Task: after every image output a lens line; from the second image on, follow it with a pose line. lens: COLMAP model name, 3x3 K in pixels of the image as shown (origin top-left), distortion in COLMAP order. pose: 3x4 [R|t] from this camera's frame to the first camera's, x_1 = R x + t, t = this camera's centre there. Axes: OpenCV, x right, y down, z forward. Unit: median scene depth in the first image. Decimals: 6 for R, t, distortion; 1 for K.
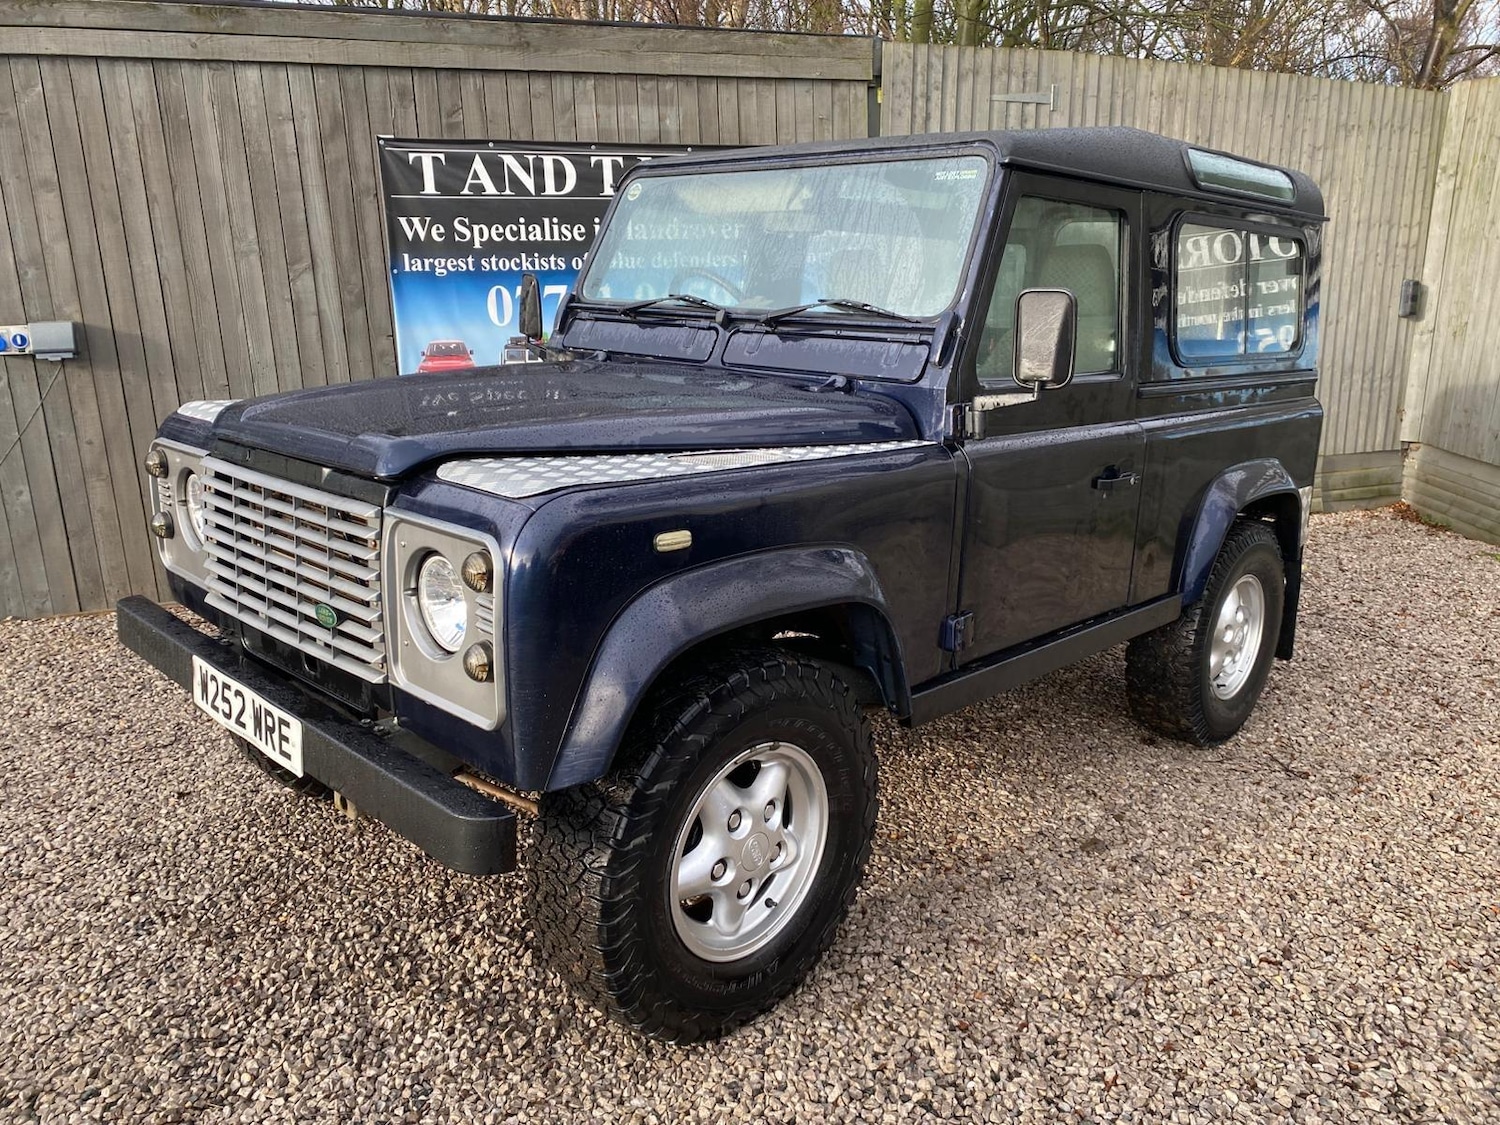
lens RADIAL K [[1136.5, 0, 768.9], [0, 1136.5, 553.0], [0, 0, 1]] dist [0.020925, -0.018730]
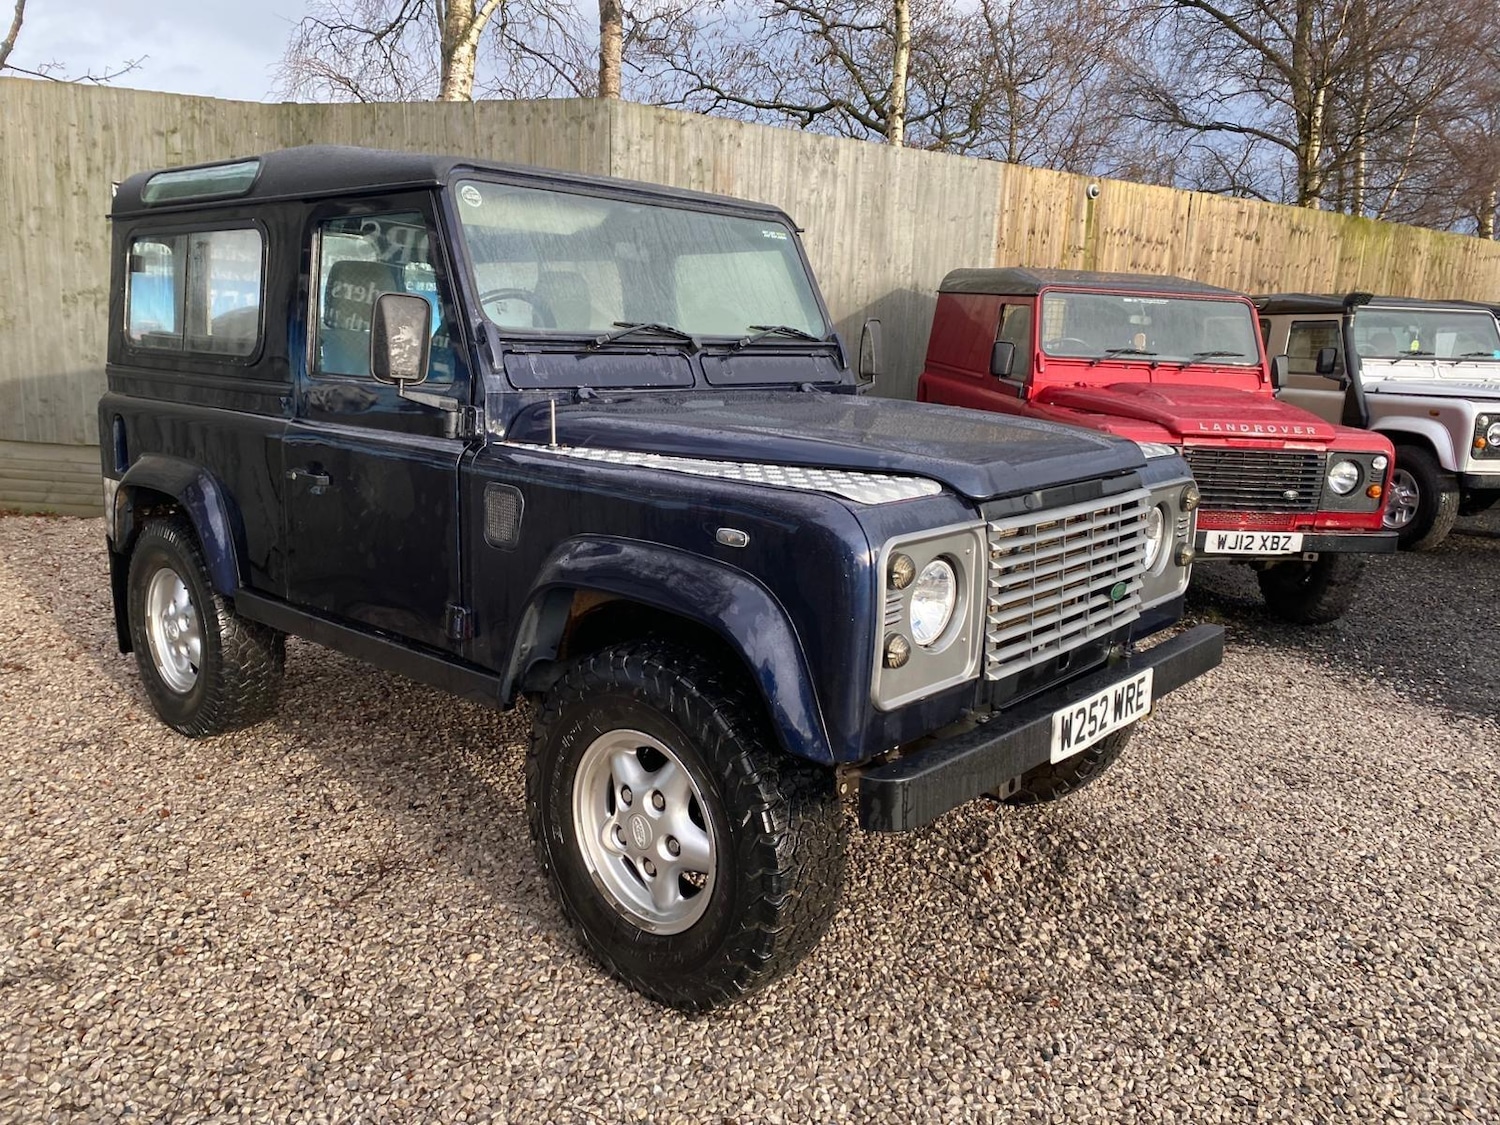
lens RADIAL K [[1136.5, 0, 734.4], [0, 1136.5, 549.3], [0, 0, 1]] dist [0.020925, -0.018730]
pose [[-0.034394, -0.220243, 0.974839, -0.703690], [0.198803, 0.954415, 0.222642, -0.157042], [-0.979436, 0.201459, 0.010958, 0.613768]]
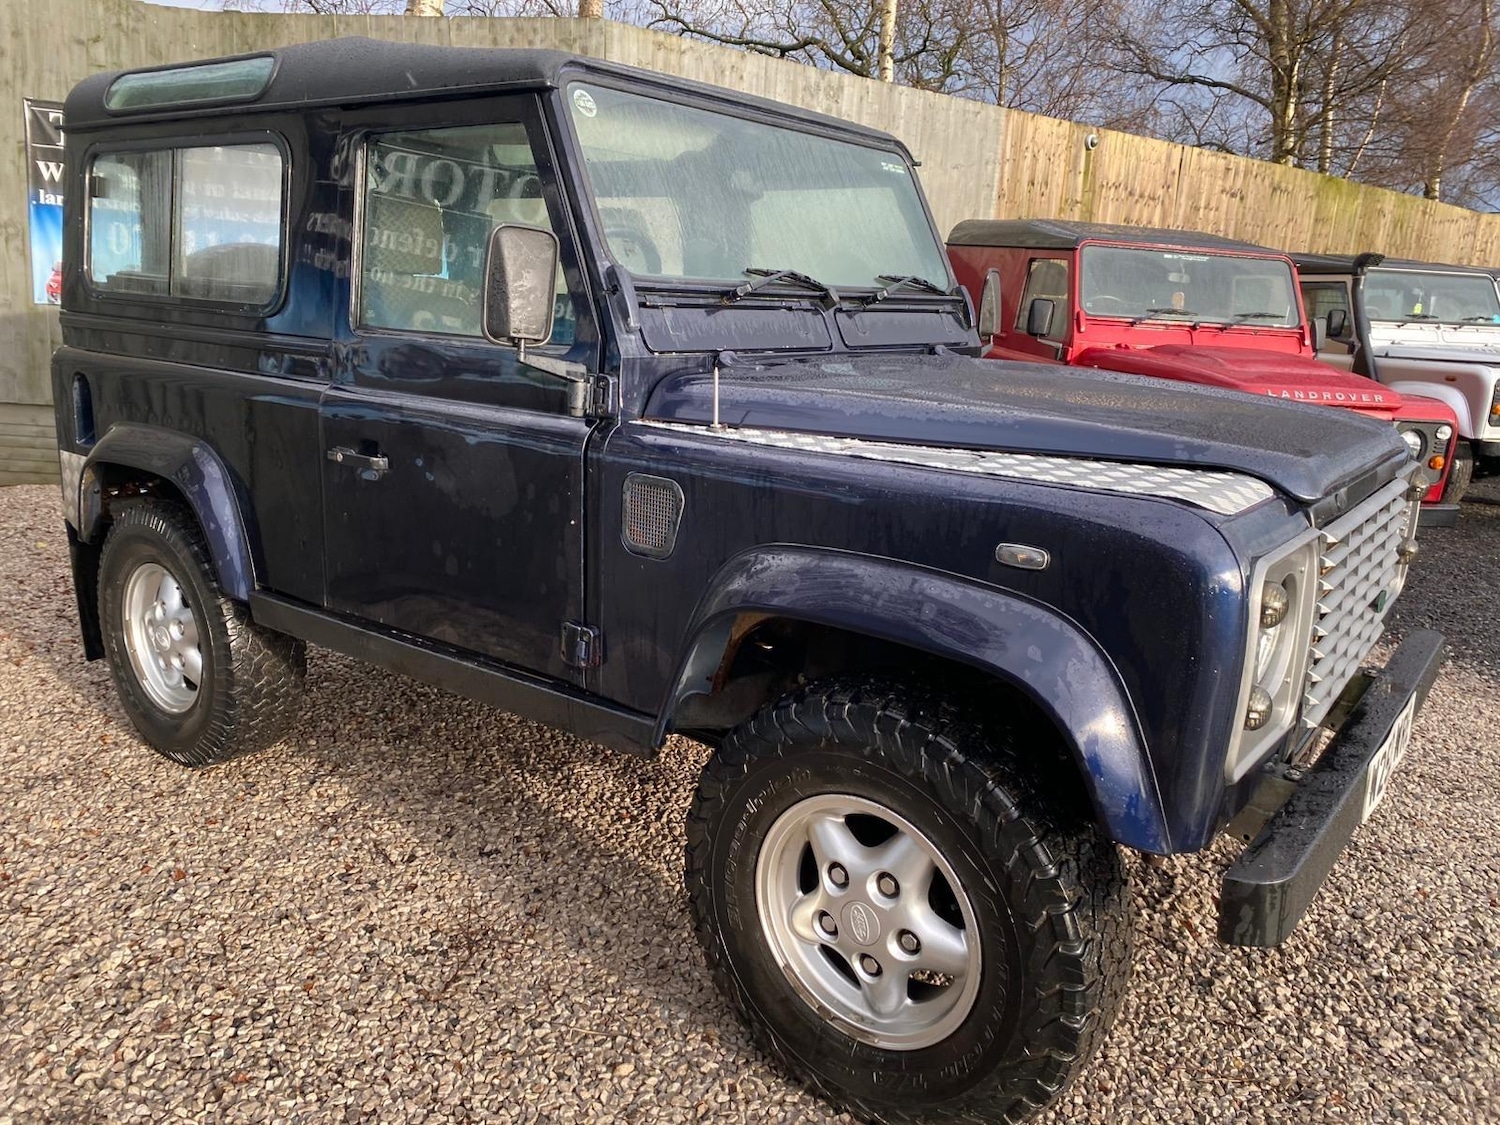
lens RADIAL K [[1136.5, 0, 761.5], [0, 1136.5, 559.2], [0, 0, 1]] dist [0.020925, -0.018730]
pose [[-0.123346, -0.265879, 0.956083, -0.584193], [0.179620, 0.941545, 0.285010, -0.172068], [-0.975973, 0.206886, -0.068378, 0.717387]]
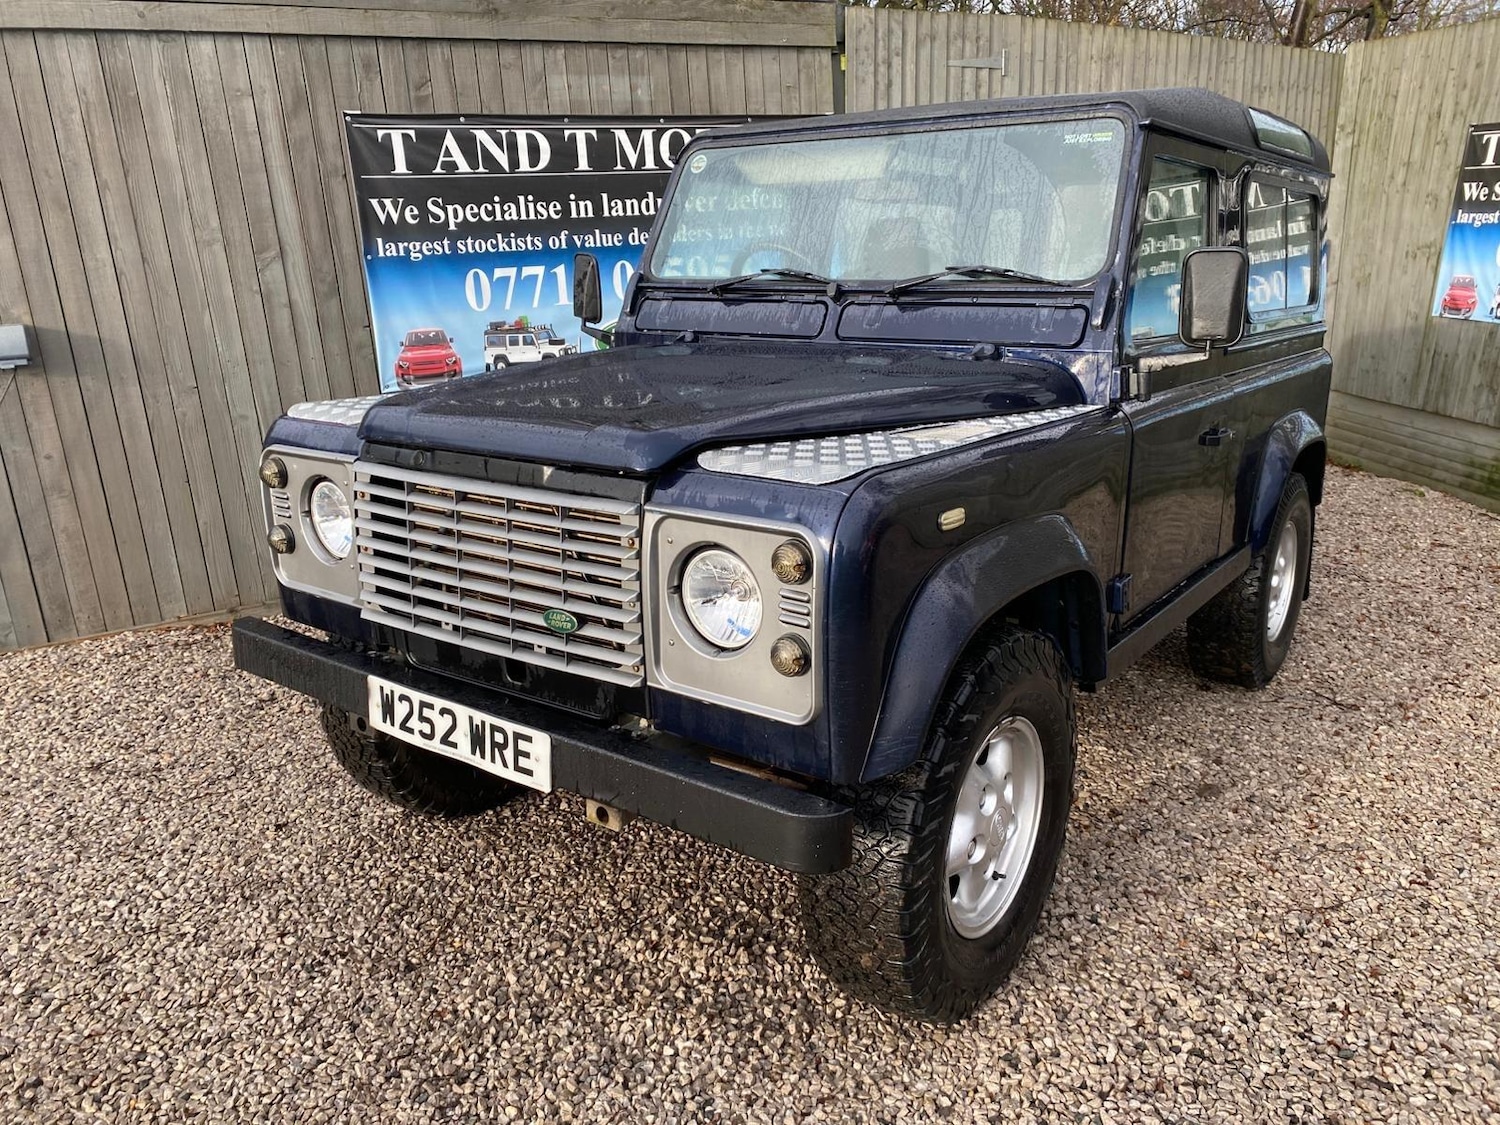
lens RADIAL K [[1136.5, 0, 767.4], [0, 1136.5, 565.6], [0, 0, 1]] dist [0.020925, -0.018730]
pose [[0.989757, -0.067333, 0.125890, -0.146589], [0.063346, 0.997363, 0.035416, -0.005992], [-0.127943, -0.027078, 0.991412, 0.019114]]
